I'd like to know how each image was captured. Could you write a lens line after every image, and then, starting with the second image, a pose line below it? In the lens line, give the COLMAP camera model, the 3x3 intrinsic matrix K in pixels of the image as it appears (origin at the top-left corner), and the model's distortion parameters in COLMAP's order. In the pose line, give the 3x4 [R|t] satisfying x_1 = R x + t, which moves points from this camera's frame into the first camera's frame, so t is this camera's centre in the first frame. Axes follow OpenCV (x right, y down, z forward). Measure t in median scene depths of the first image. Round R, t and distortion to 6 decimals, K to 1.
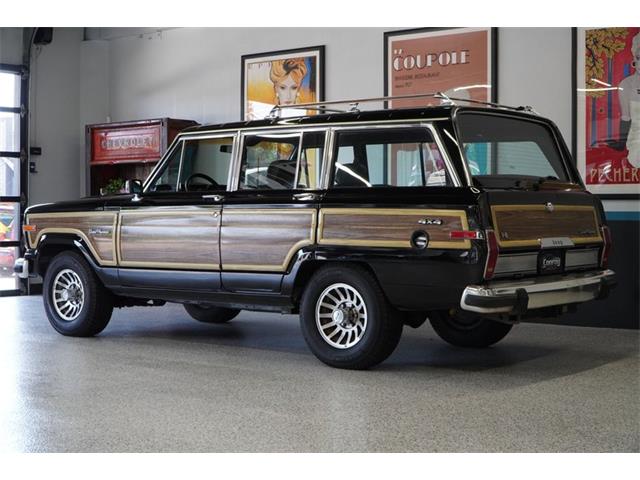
lens RADIAL K [[1169.5, 0, 301.2], [0, 1169.5, 239.5], [0, 0, 1]] dist [-0.189088, 0.100154]
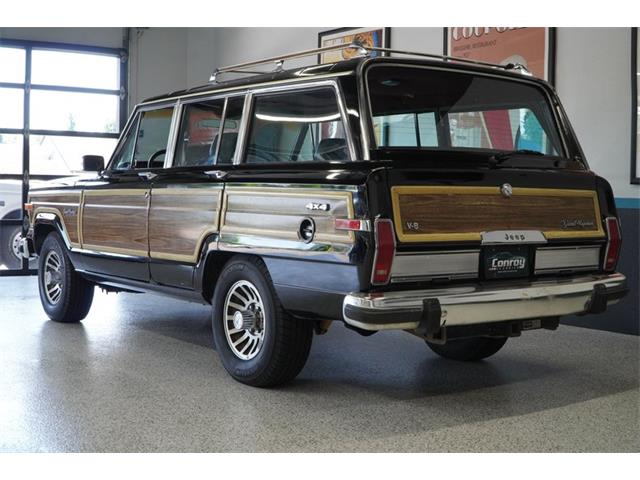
lens RADIAL K [[971.8, 0, 320.8], [0, 971.8, 229.1], [0, 0, 1]] dist [-0.076993, -0.126023]
pose [[0.966783, 0.022846, -0.254574, 0.241925], [-0.020208, 0.999712, 0.012972, -0.007621], [0.254797, -0.007396, 0.966966, 0.333852]]
